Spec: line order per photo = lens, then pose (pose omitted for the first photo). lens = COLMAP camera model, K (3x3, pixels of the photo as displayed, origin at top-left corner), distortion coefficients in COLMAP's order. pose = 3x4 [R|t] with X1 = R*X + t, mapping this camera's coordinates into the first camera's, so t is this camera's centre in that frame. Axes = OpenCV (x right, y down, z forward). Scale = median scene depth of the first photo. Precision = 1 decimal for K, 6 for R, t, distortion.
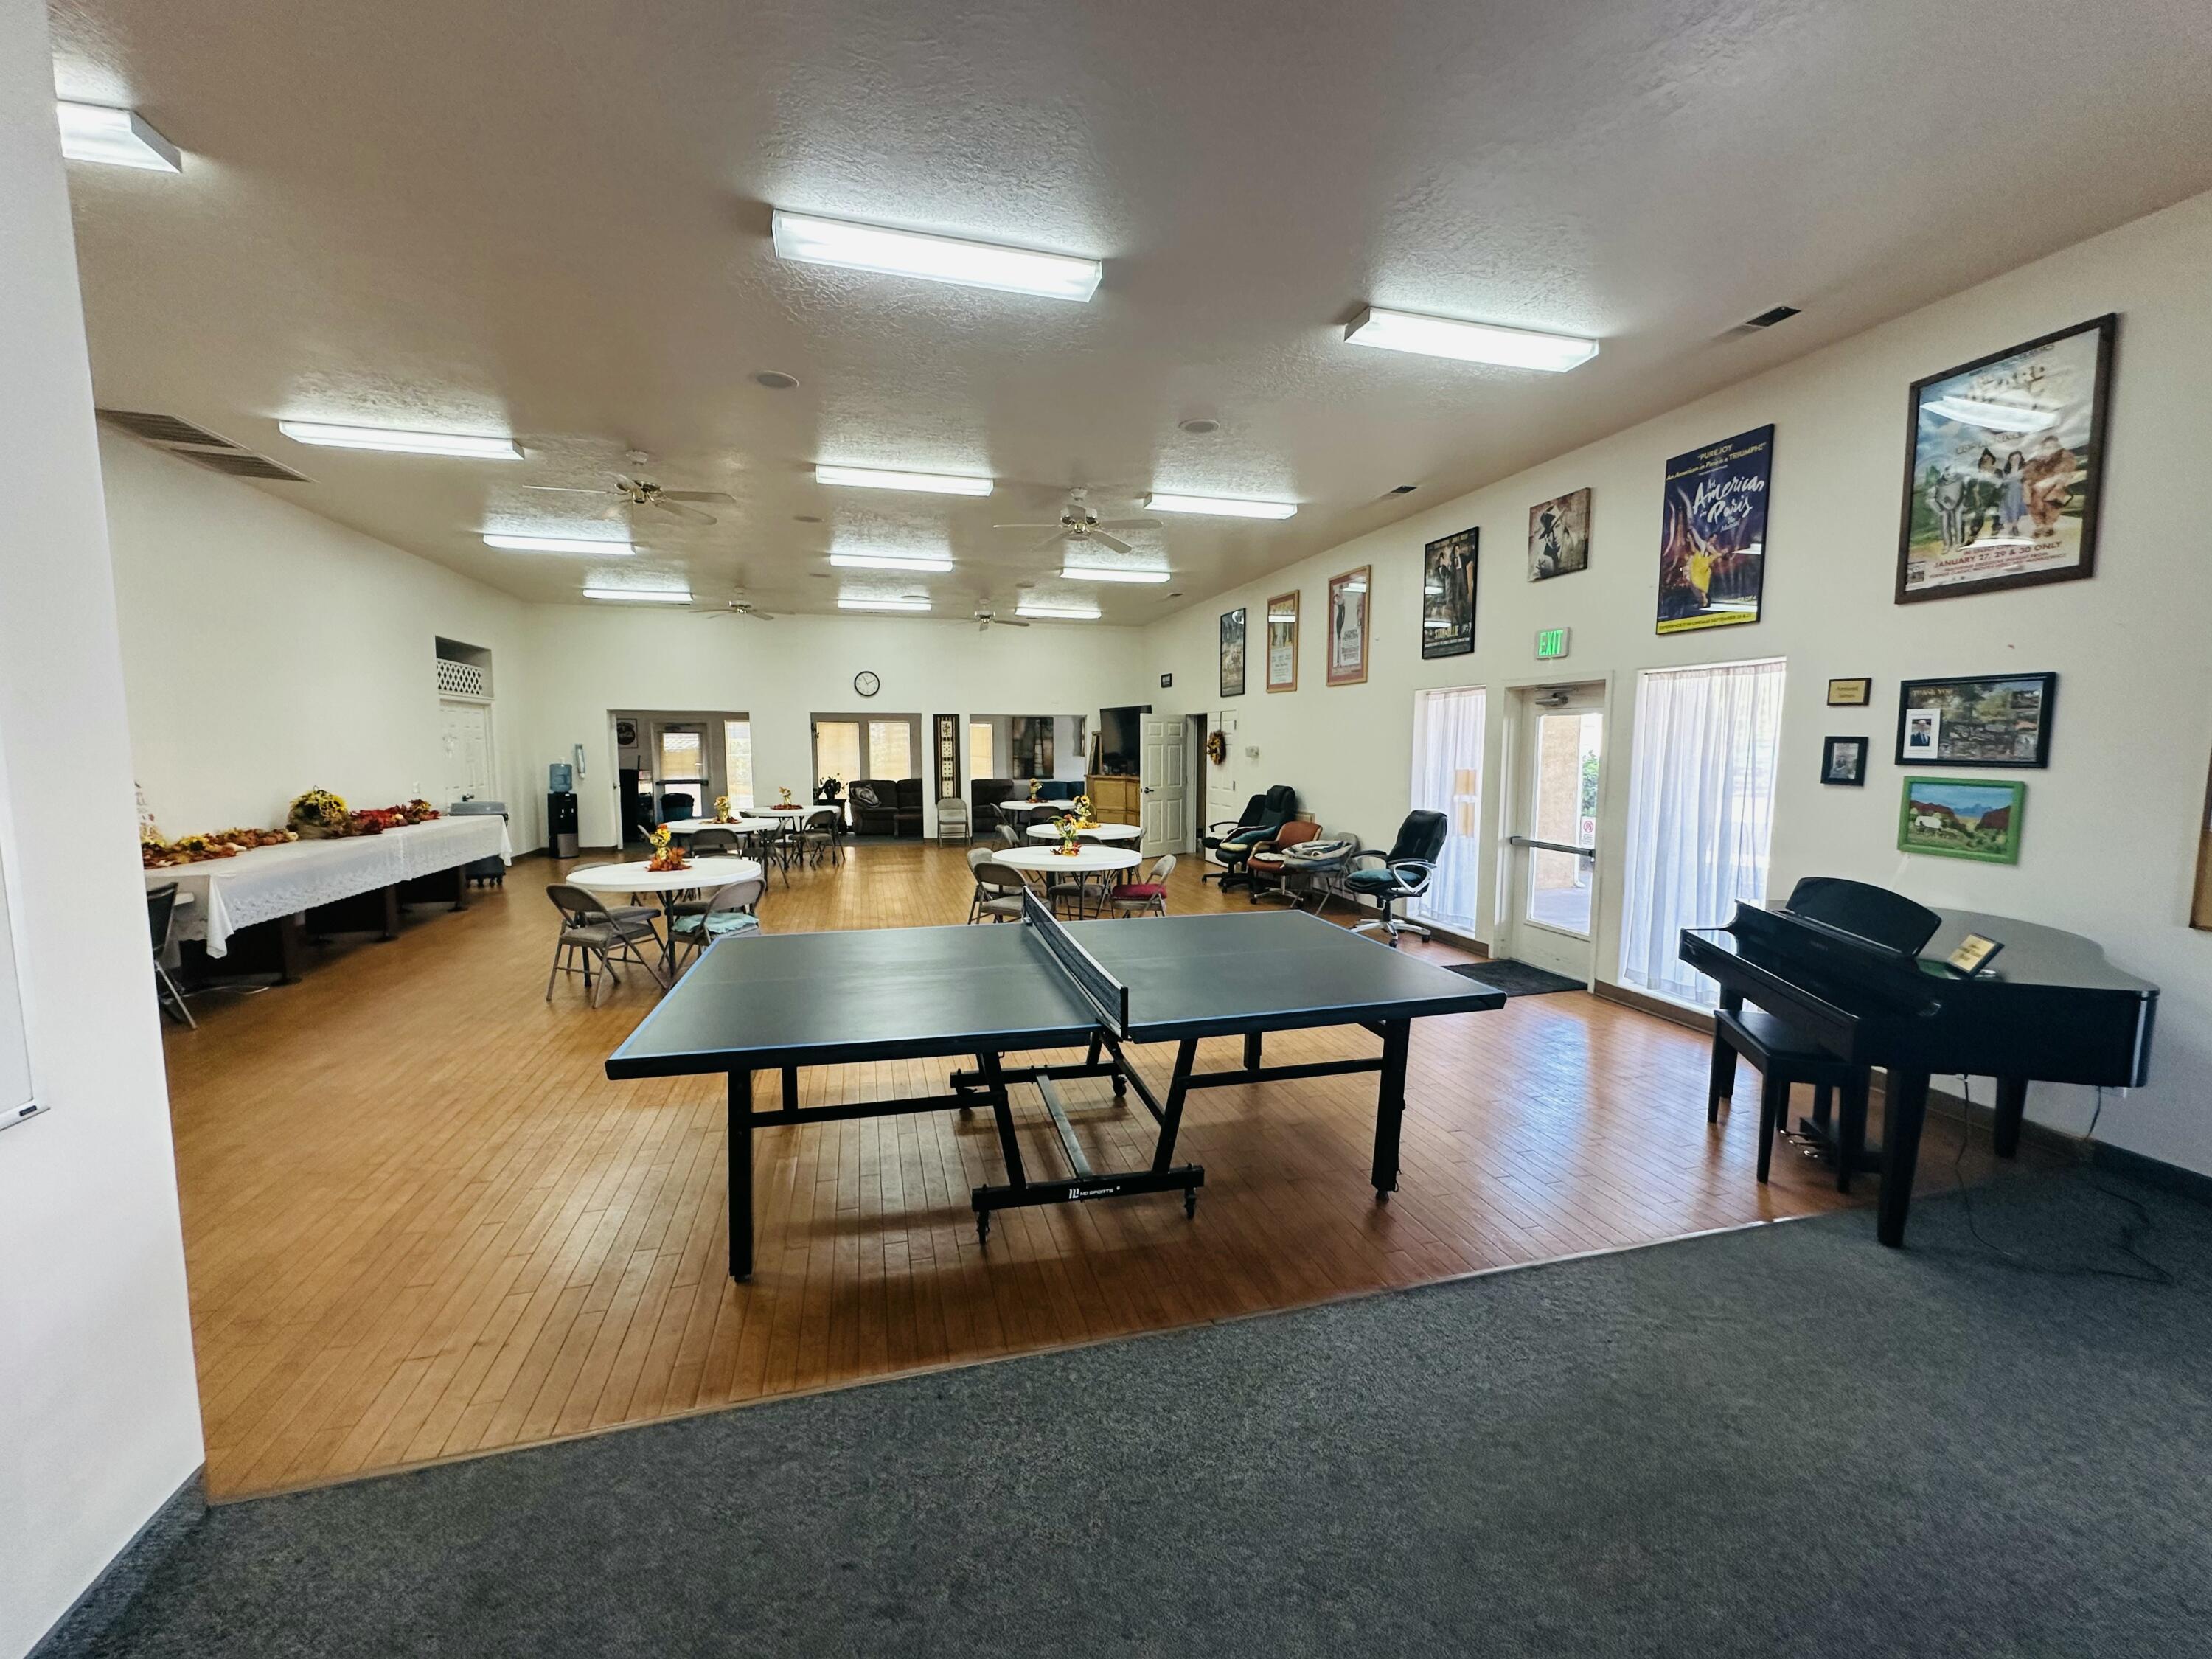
lens RADIAL K [[882.7, 0, 1109.4], [0, 882.7, 831.0], [0, 0, 1]] dist [-0.001310, 0.000744]
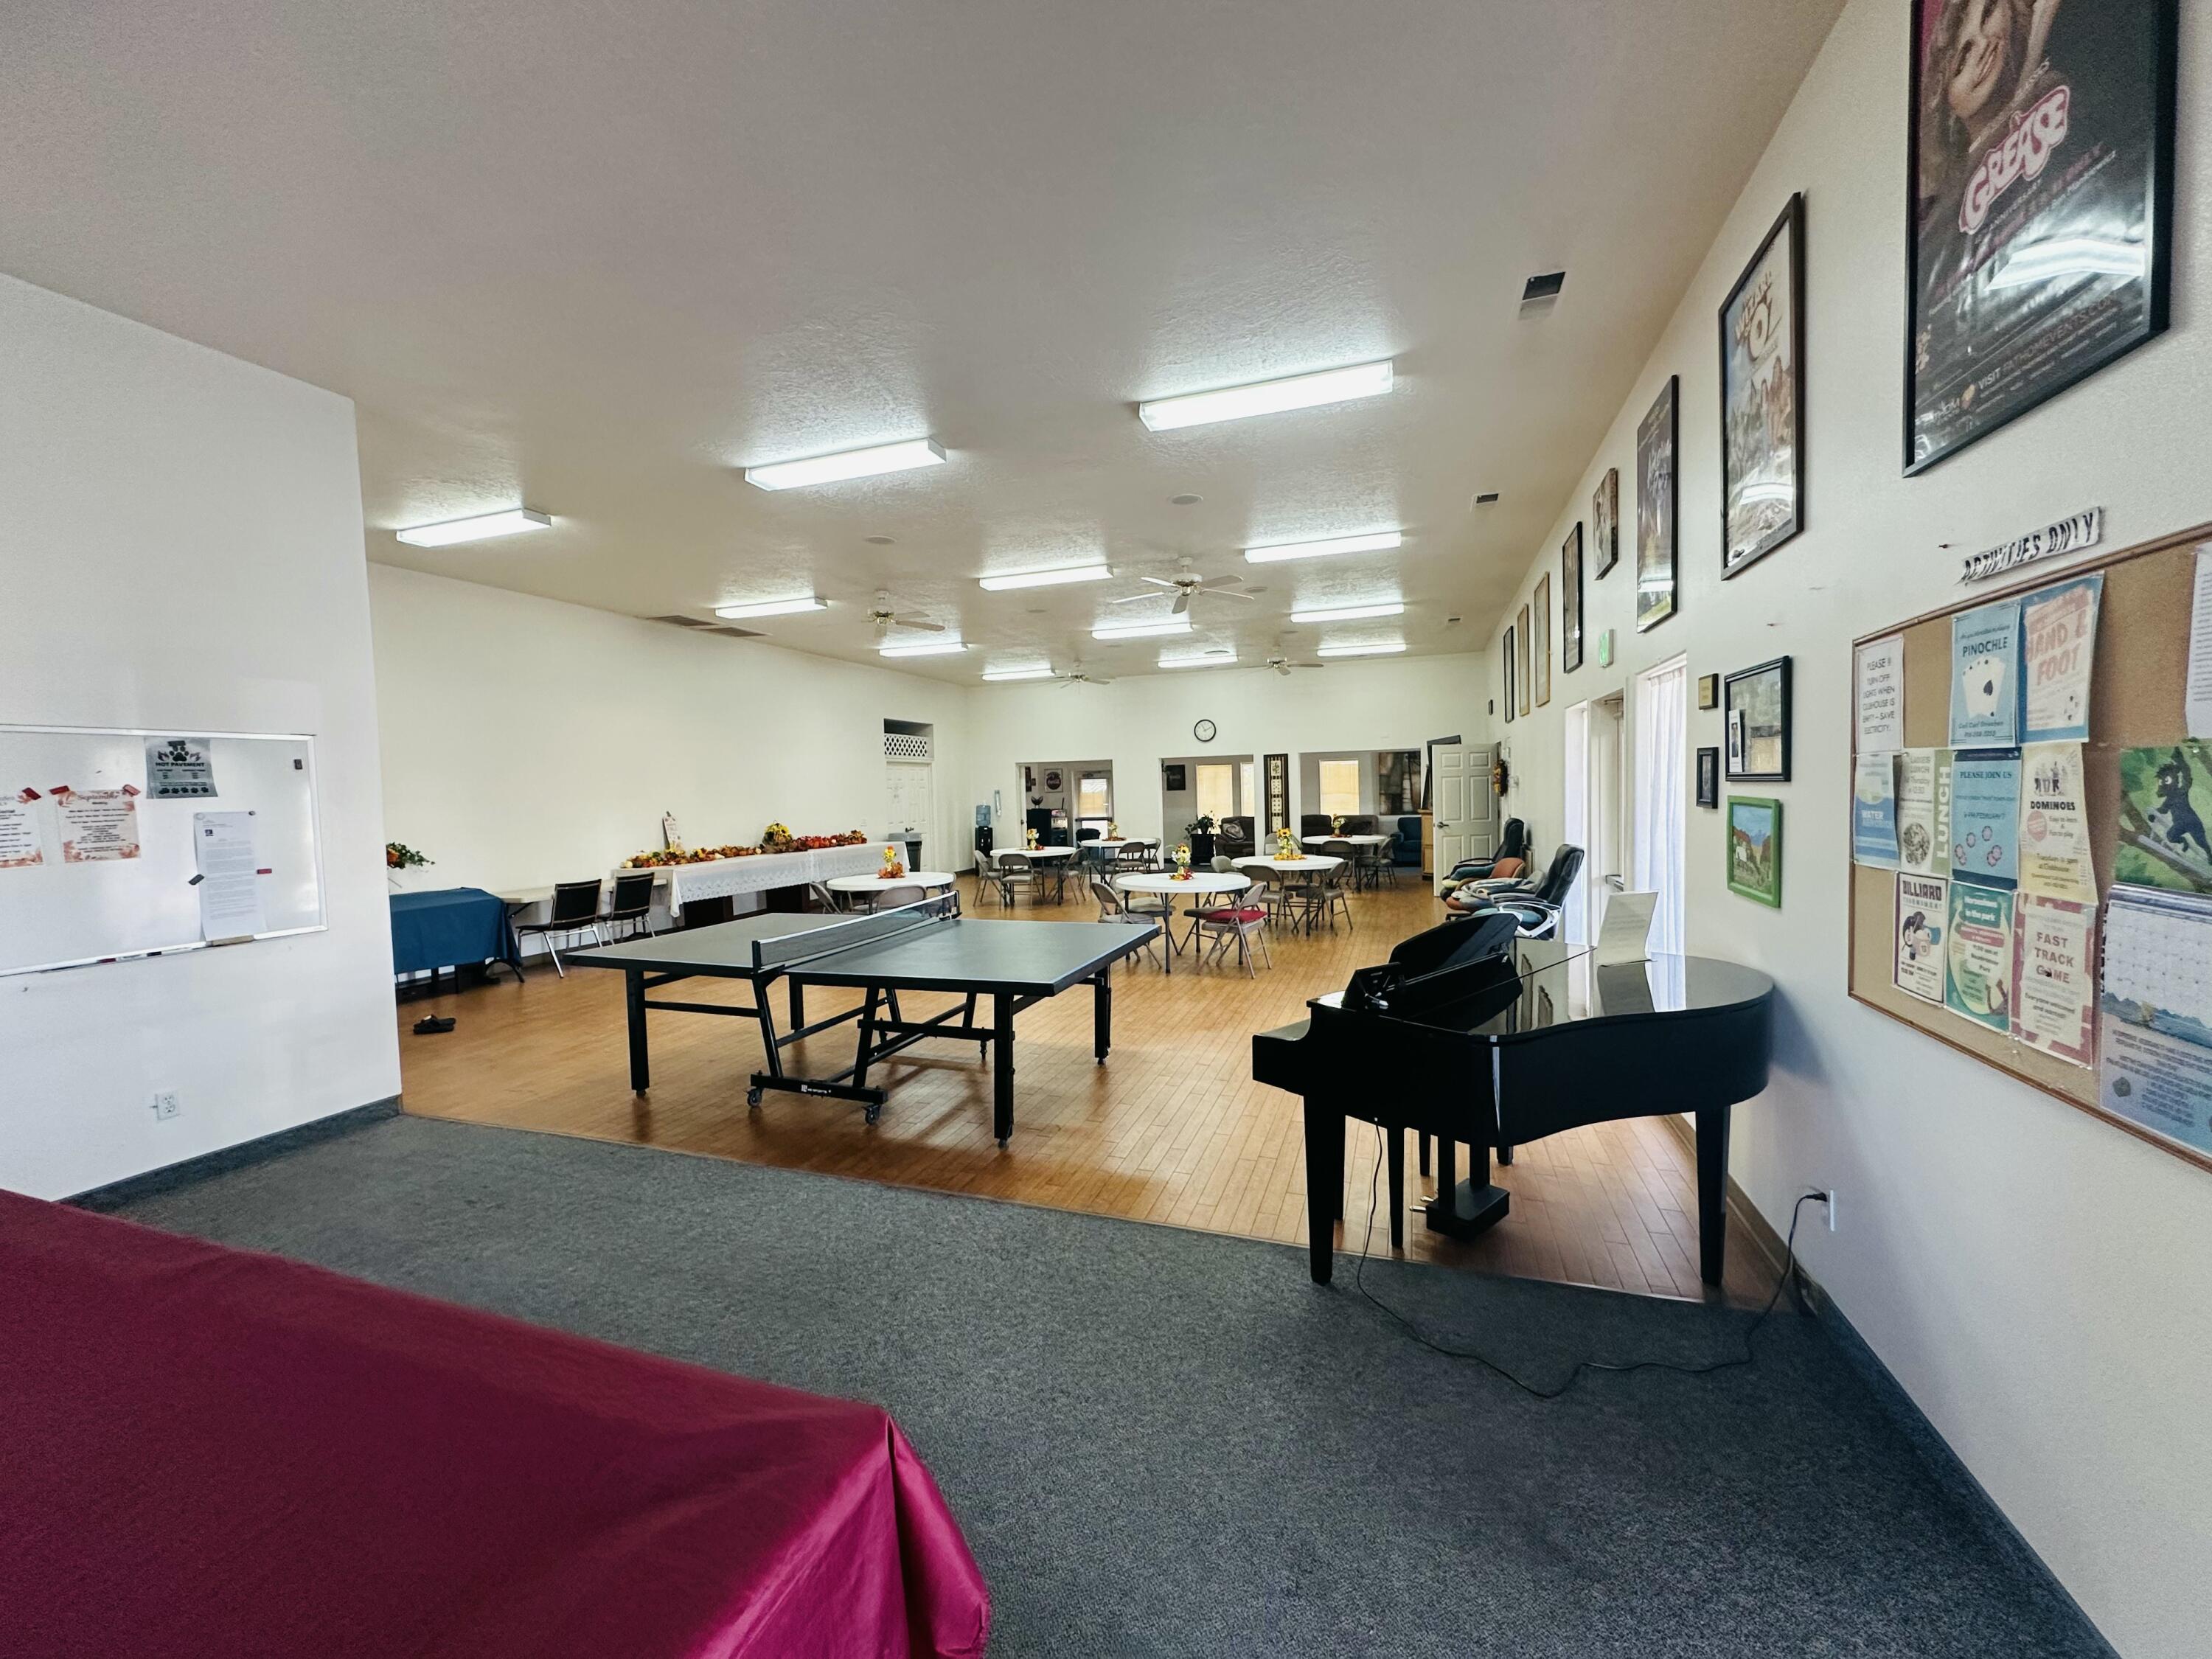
lens RADIAL K [[882.7, 0, 1102.4], [0, 882.7, 829.5], [0, 0, 1]] dist [-0.001310, 0.000744]
pose [[0.822223, 0.002366, -0.569161, 0.361337], [-0.028386, 0.998917, -0.036854, 0.005502], [0.568458, 0.046458, 0.821400, 0.014711]]
